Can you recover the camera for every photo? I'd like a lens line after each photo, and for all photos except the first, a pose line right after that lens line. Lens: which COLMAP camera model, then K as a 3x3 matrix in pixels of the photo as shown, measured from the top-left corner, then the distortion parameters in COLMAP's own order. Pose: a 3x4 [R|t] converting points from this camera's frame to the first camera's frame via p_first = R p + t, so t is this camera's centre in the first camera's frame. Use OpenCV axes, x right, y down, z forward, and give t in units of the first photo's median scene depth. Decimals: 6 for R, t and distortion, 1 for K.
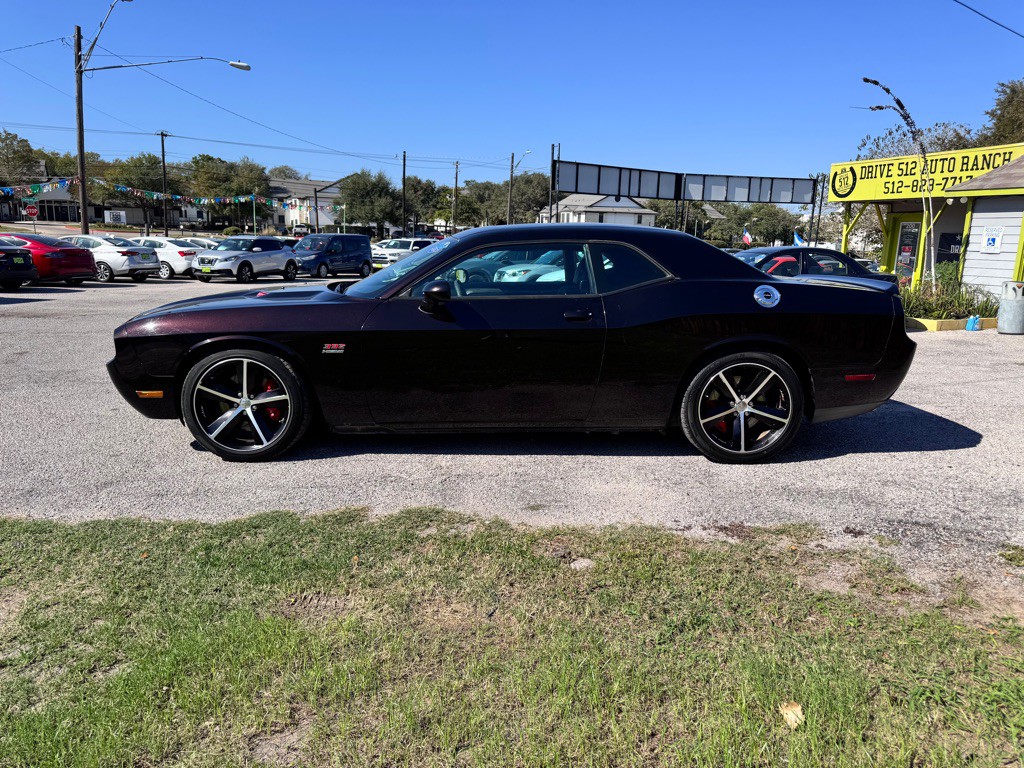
lens RADIAL K [[725.5, 0, 518.1], [0, 725.5, 380.6], [0, 0, 1]] dist [0.005661, -0.003120]
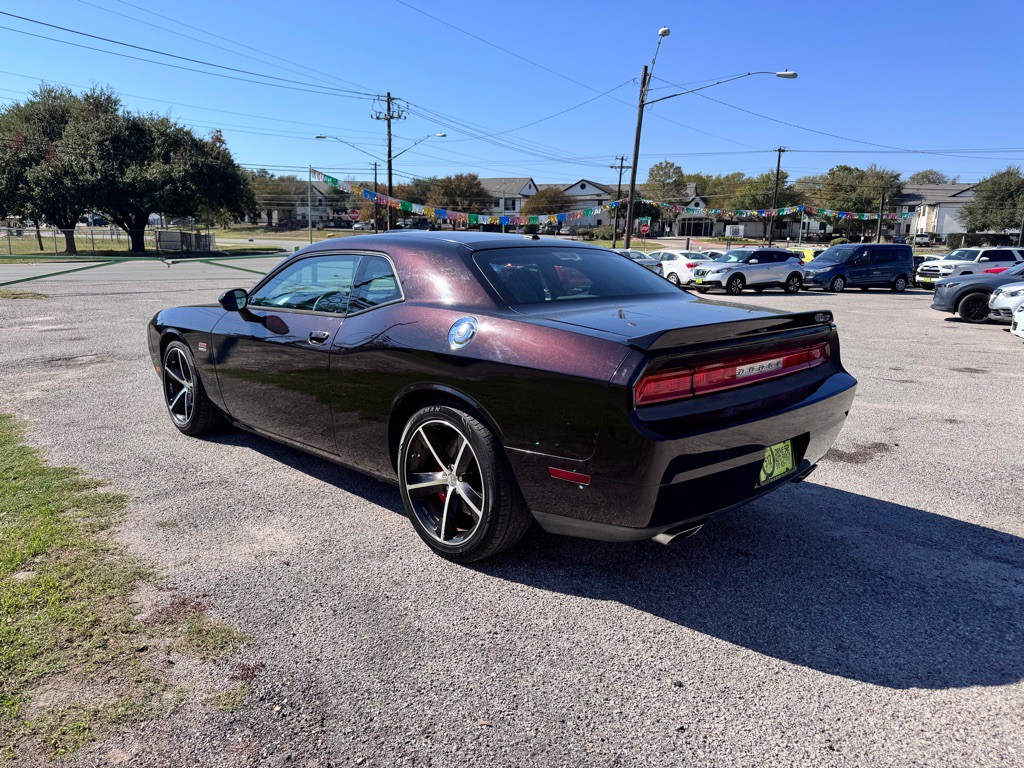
lens RADIAL K [[731.3, 0, 512.0], [0, 731.3, 384.0], [0, 0, 1]] dist [0.026717, -0.041730]
pose [[0.716258, 0.115069, -0.688283, 0.100706], [-0.123488, 0.991646, 0.037279, -0.011247], [0.686823, 0.058293, 0.724484, 0.058946]]
